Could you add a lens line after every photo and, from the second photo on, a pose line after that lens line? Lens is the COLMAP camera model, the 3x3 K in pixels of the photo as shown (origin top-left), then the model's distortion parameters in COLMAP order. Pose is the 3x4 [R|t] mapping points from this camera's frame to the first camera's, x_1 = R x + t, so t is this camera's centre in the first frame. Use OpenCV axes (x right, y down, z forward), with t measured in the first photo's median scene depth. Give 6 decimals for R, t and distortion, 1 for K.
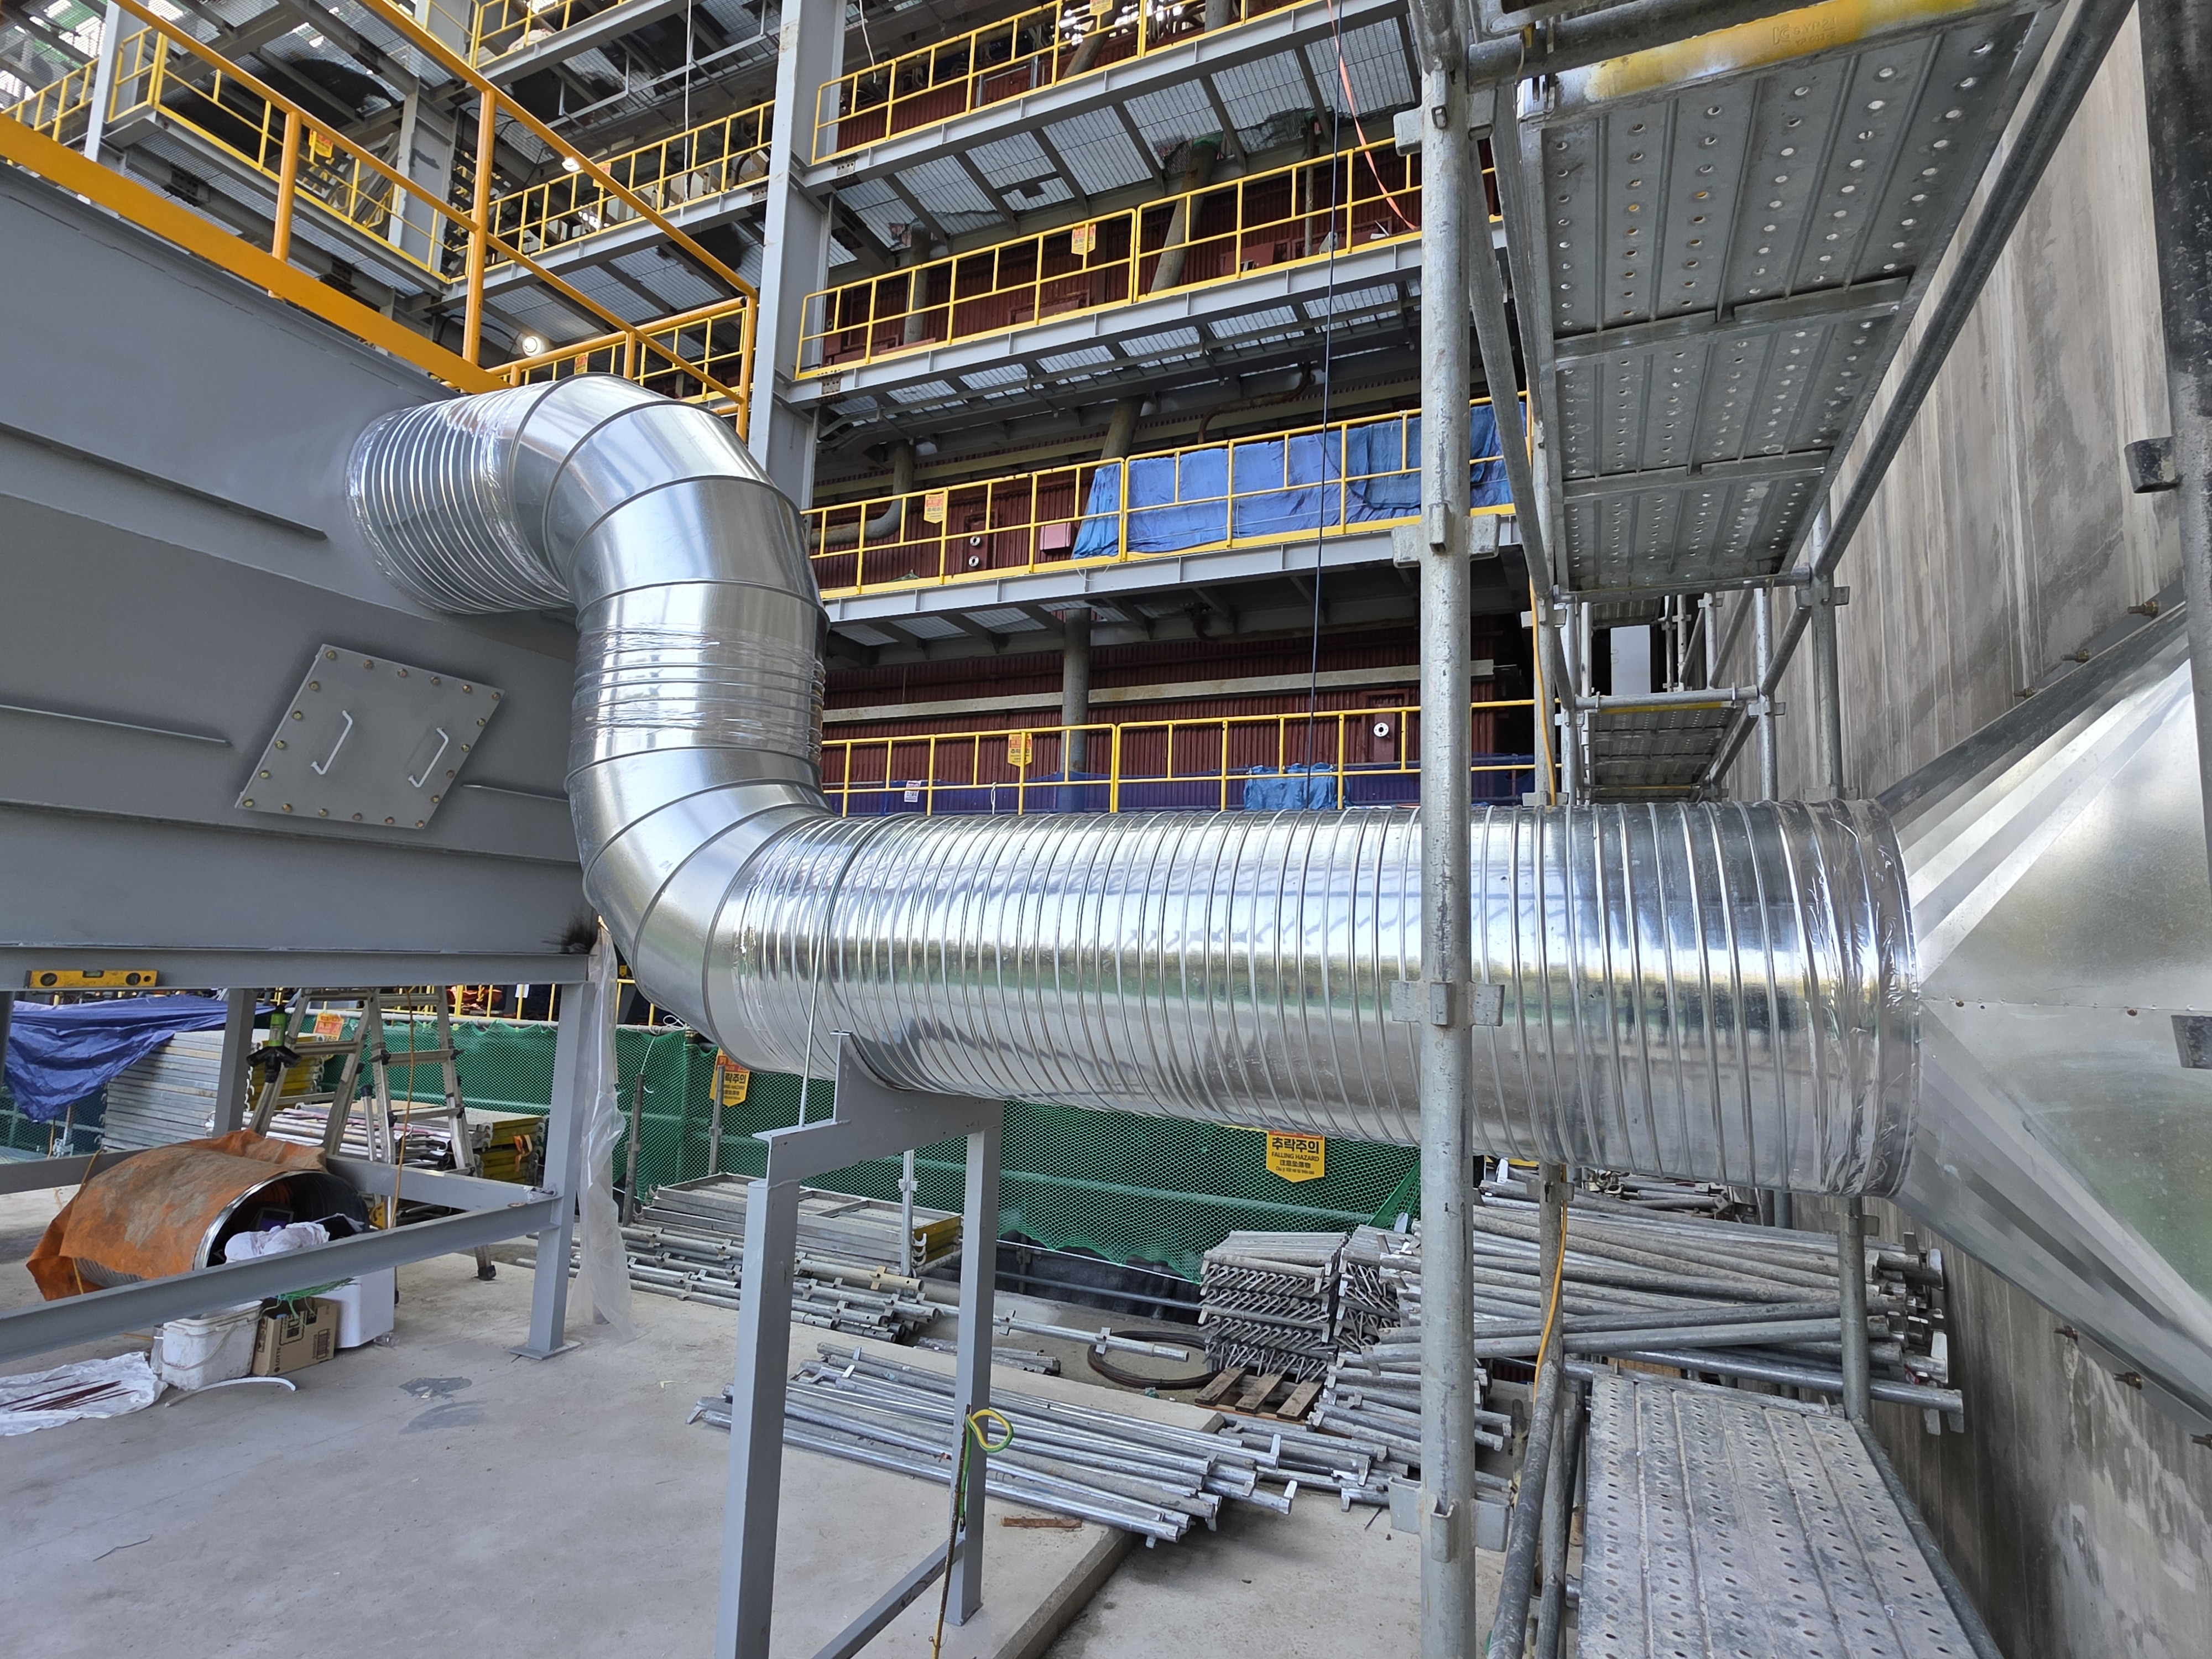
lens RADIAL K [[1103.9, 0, 1138.2], [0, 1103.9, 837.5], [0, 0, 1]] dist [0.000632, 0.000007]
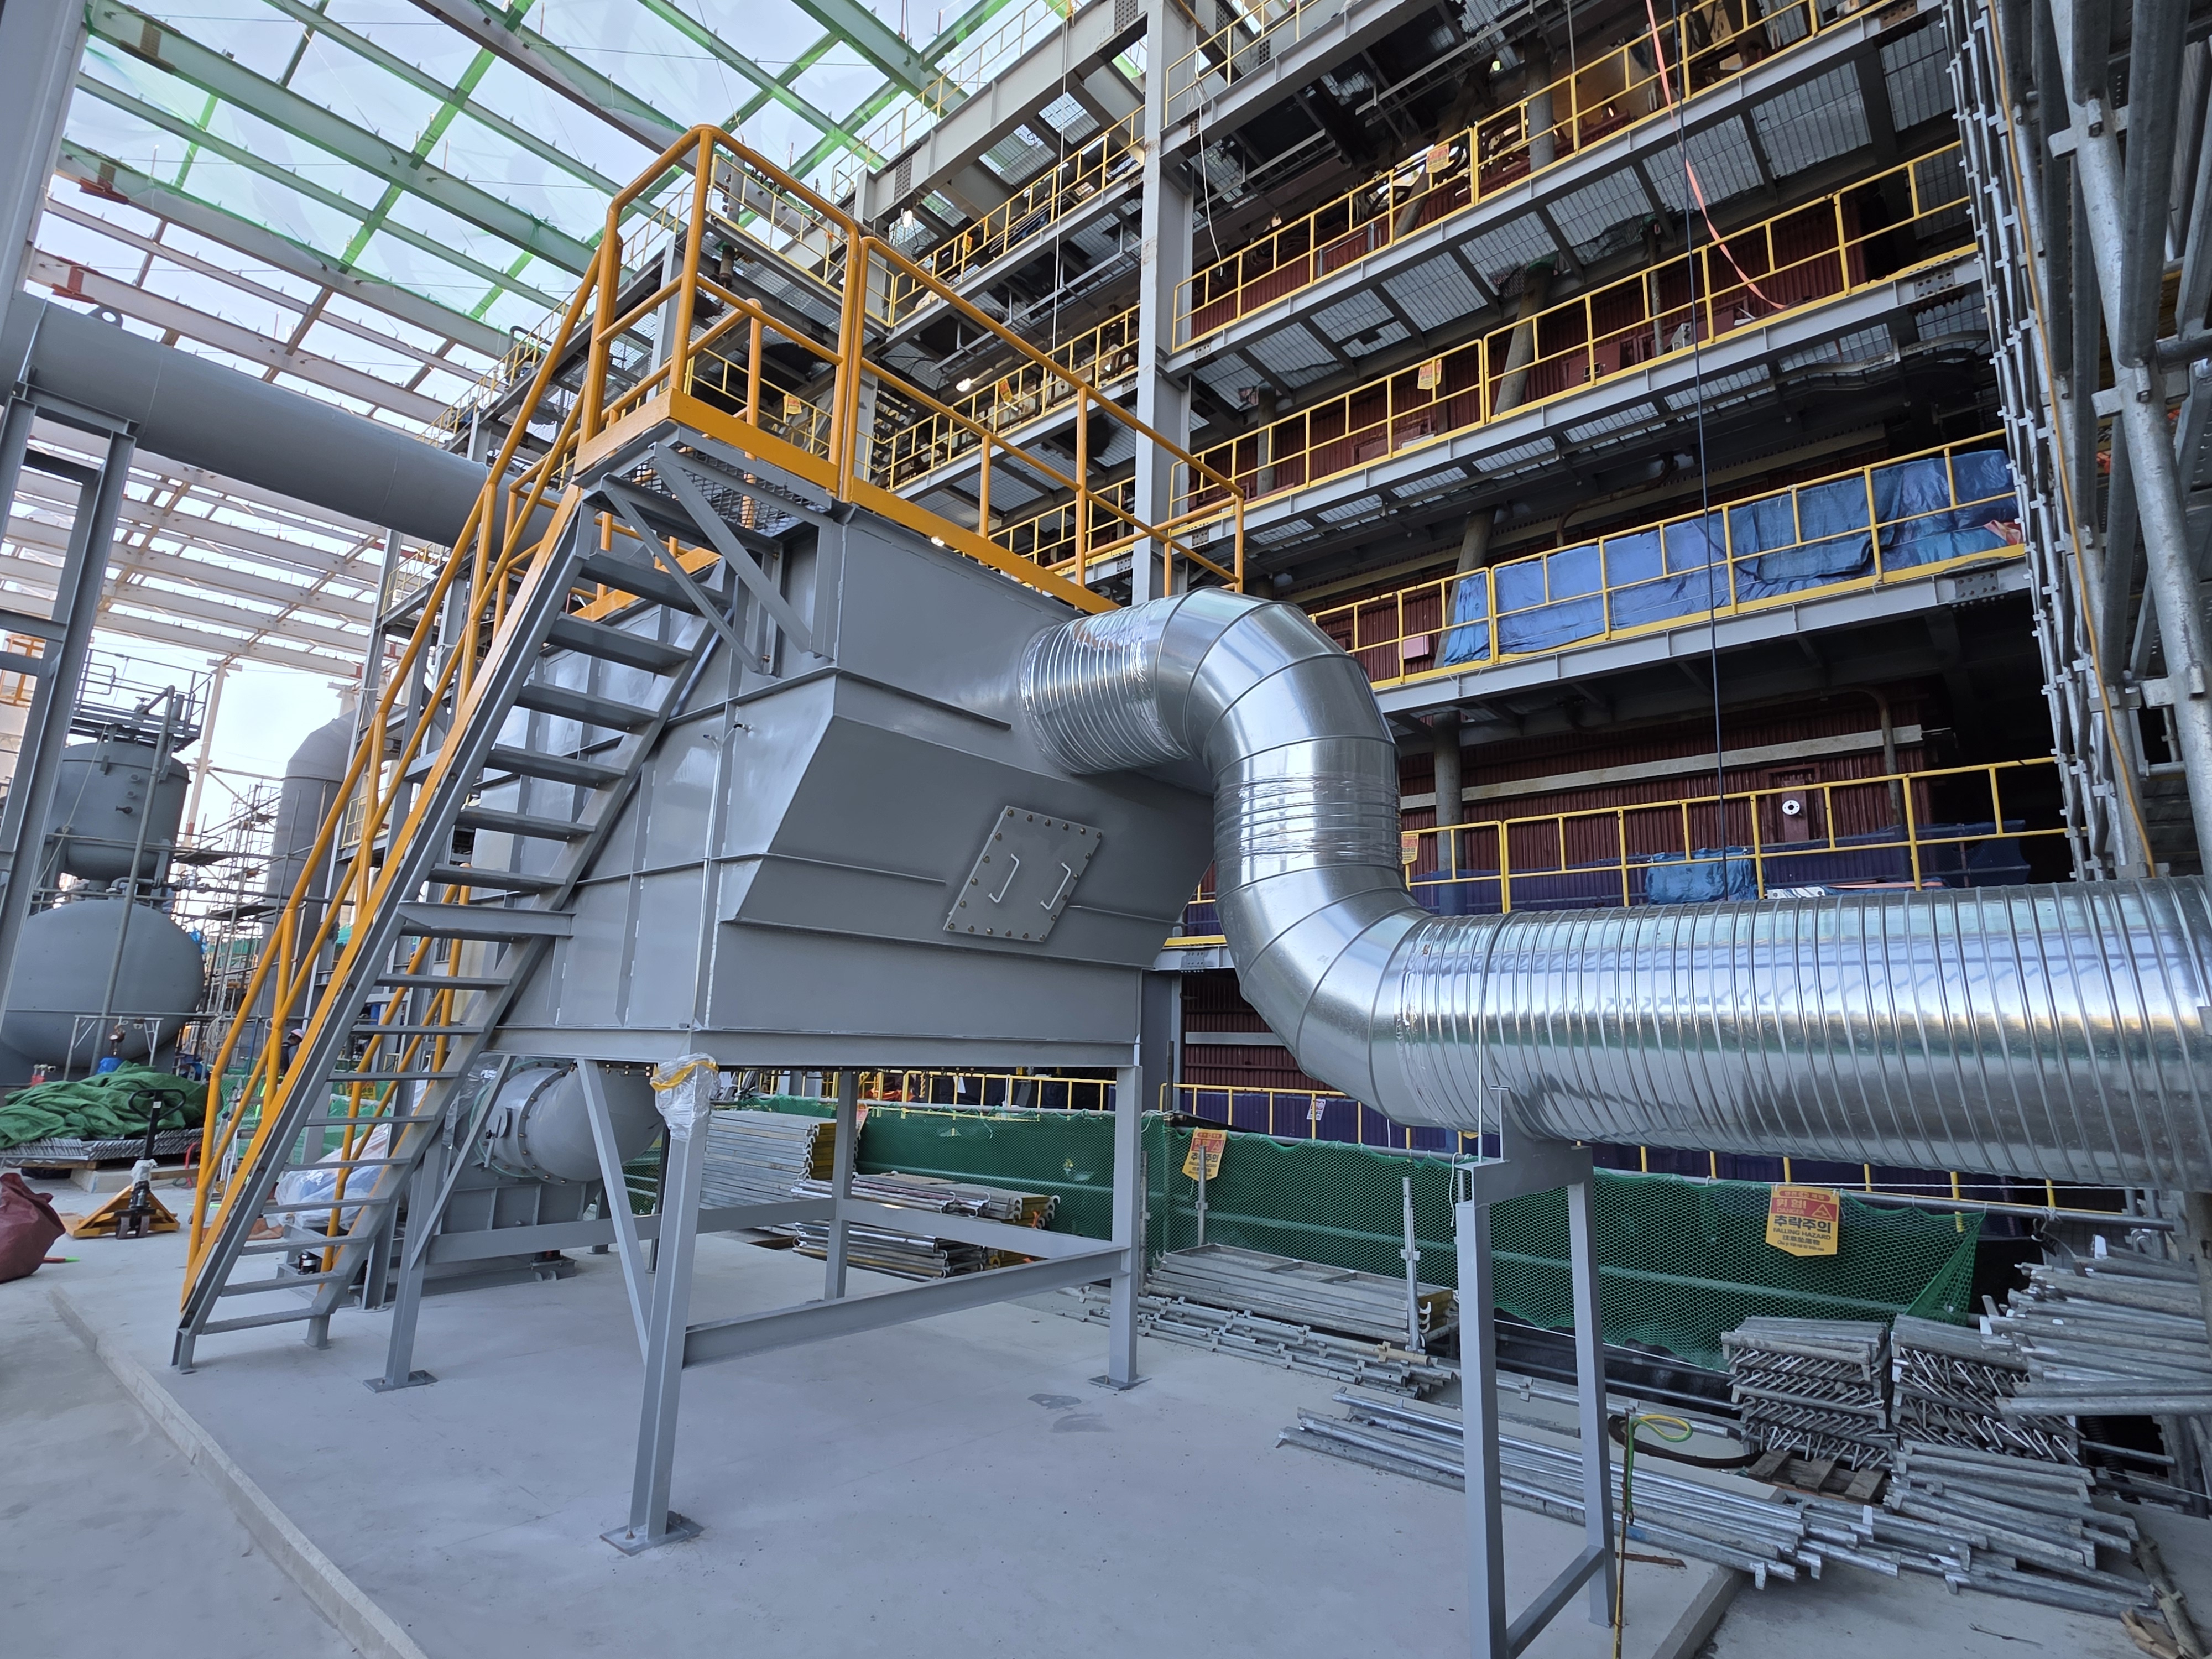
lens RADIAL K [[1103.9, 0, 1122.8], [0, 1103.9, 832.5], [0, 0, 1]] dist [0.000632, 0.000007]
pose [[0.958203, -0.065253, -0.278549, -0.075244], [0.037907, 0.994015, -0.102460, -0.000080], [0.283567, 0.087619, 0.954941, -0.081183]]
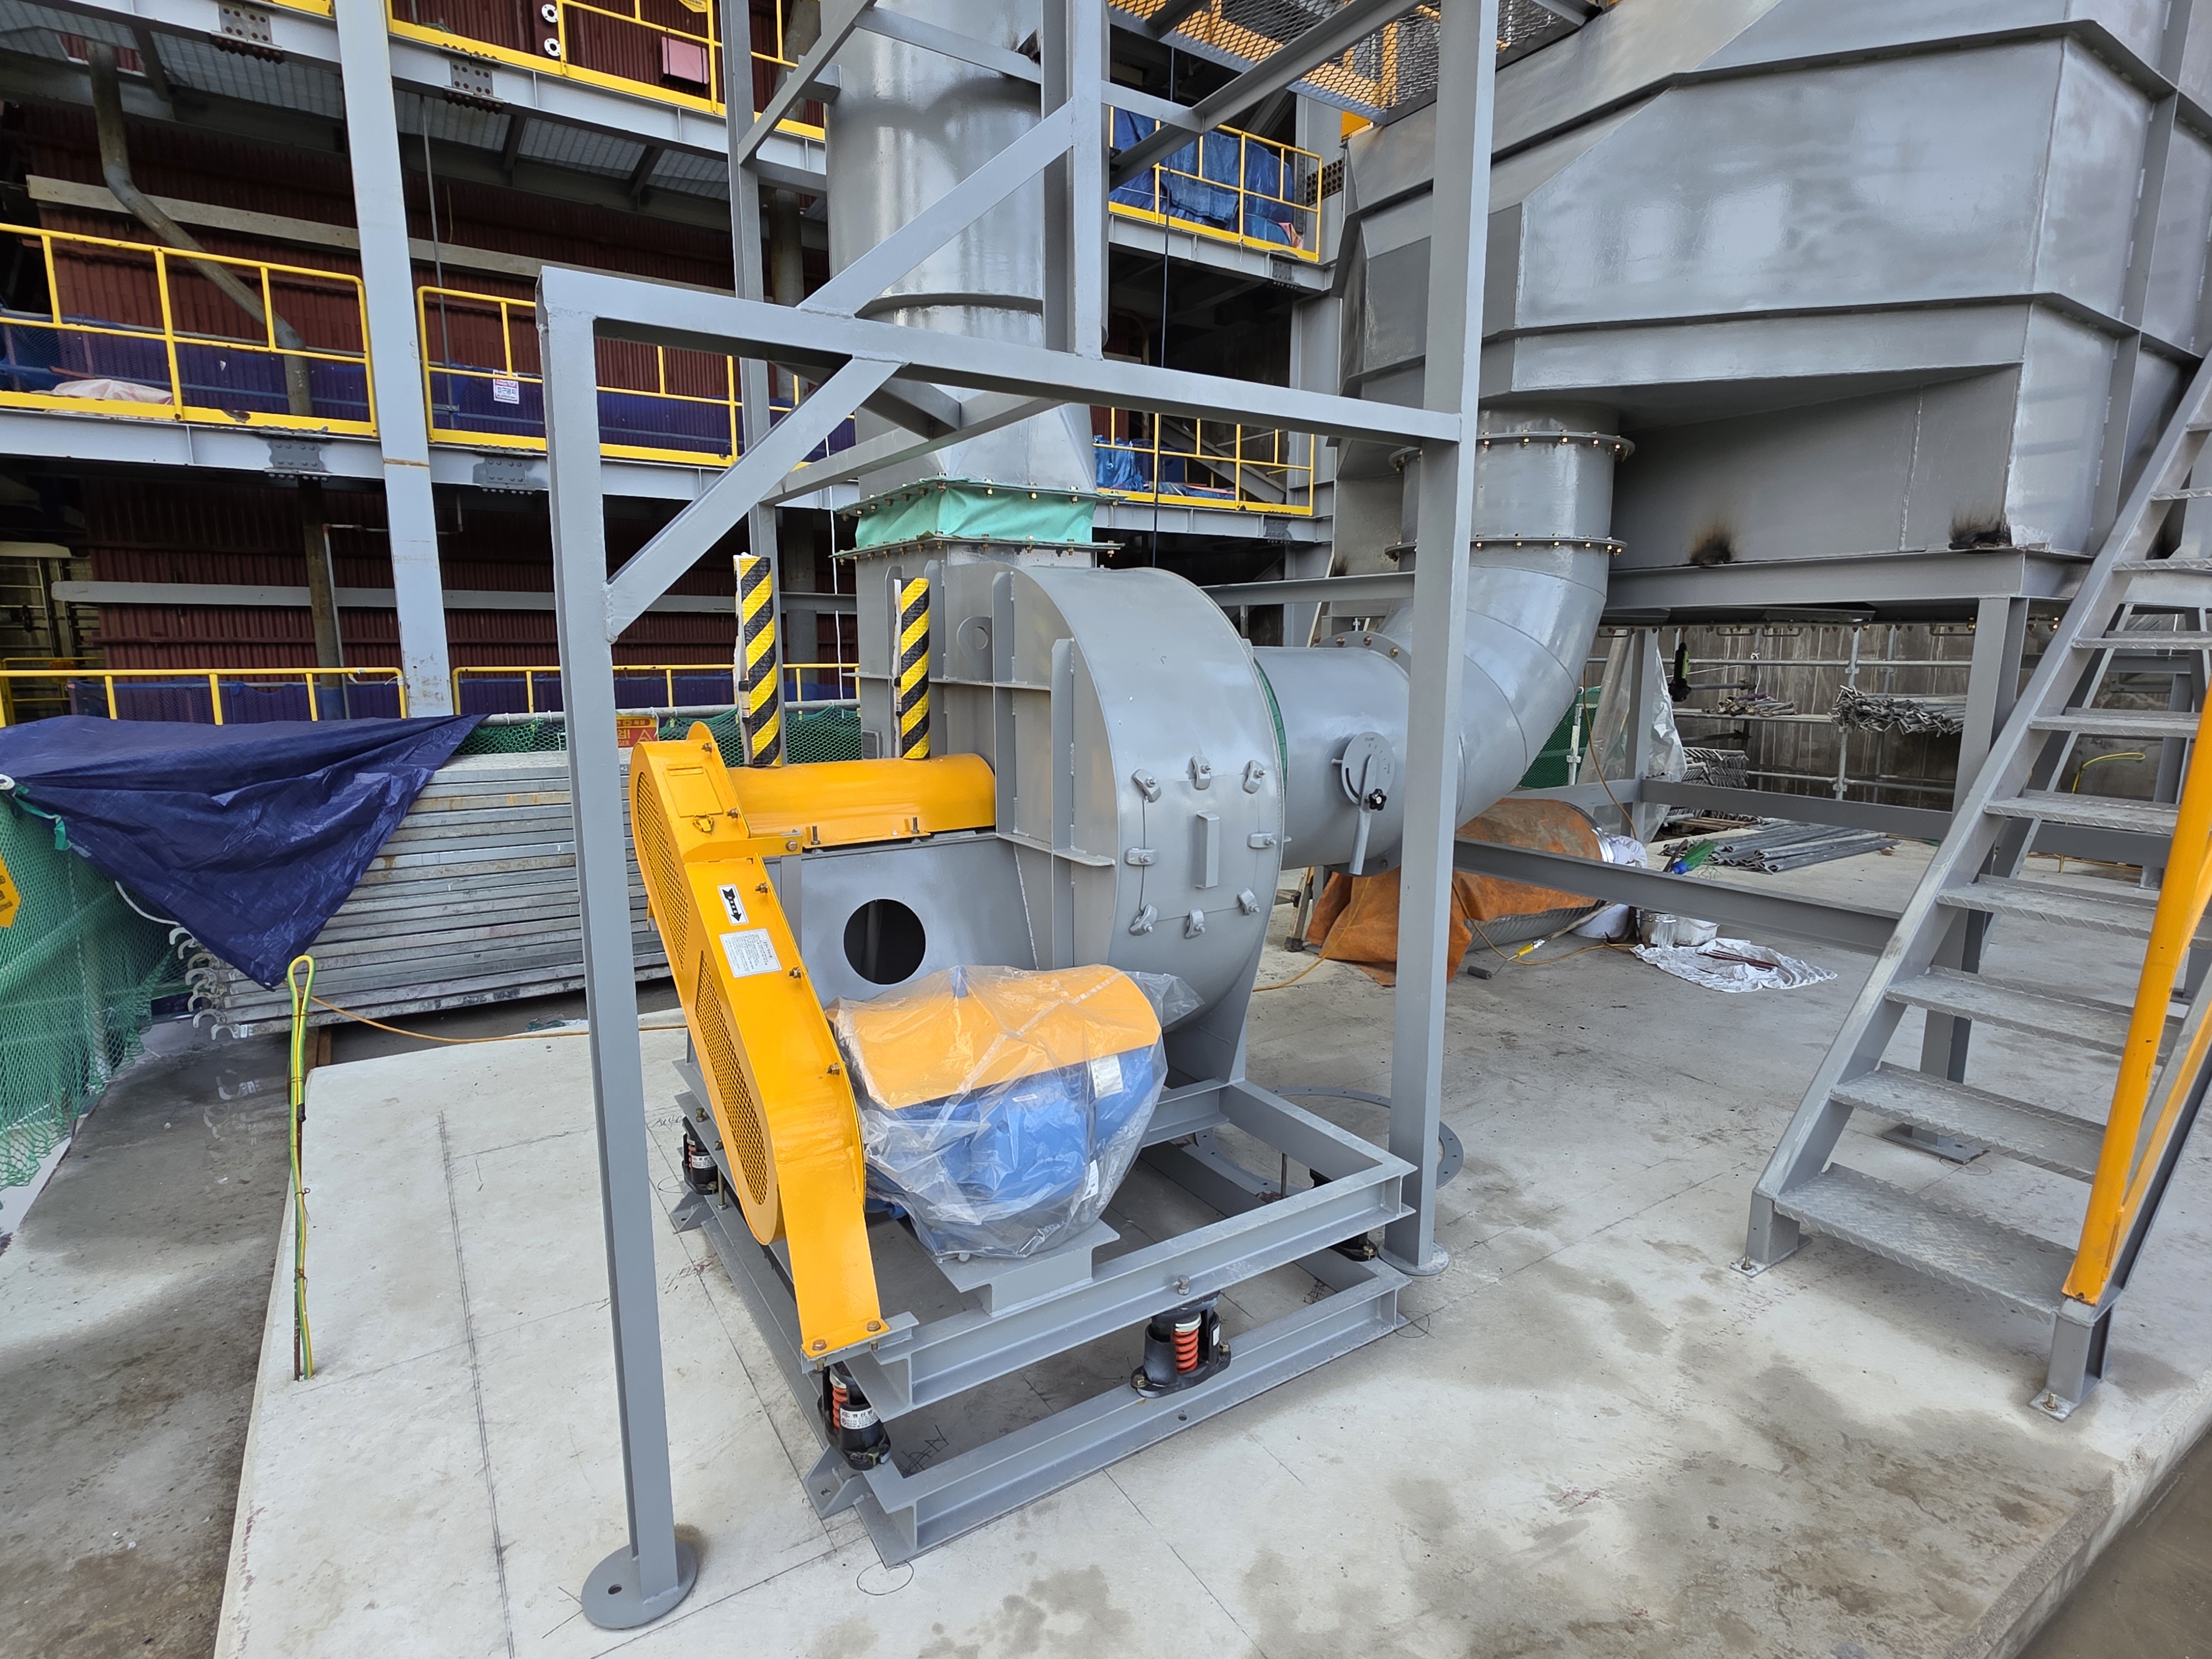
lens RADIAL K [[1103.9, 0, 1099.2], [0, 1103.9, 828.1], [0, 0, 1]] dist [0.000632, 0.000007]
pose [[0.548459, -0.176862, 0.817259, -0.836168], [-0.075077, 0.963012, 0.258788, 0.026285], [-0.832800, -0.203292, 0.514895, 0.346517]]
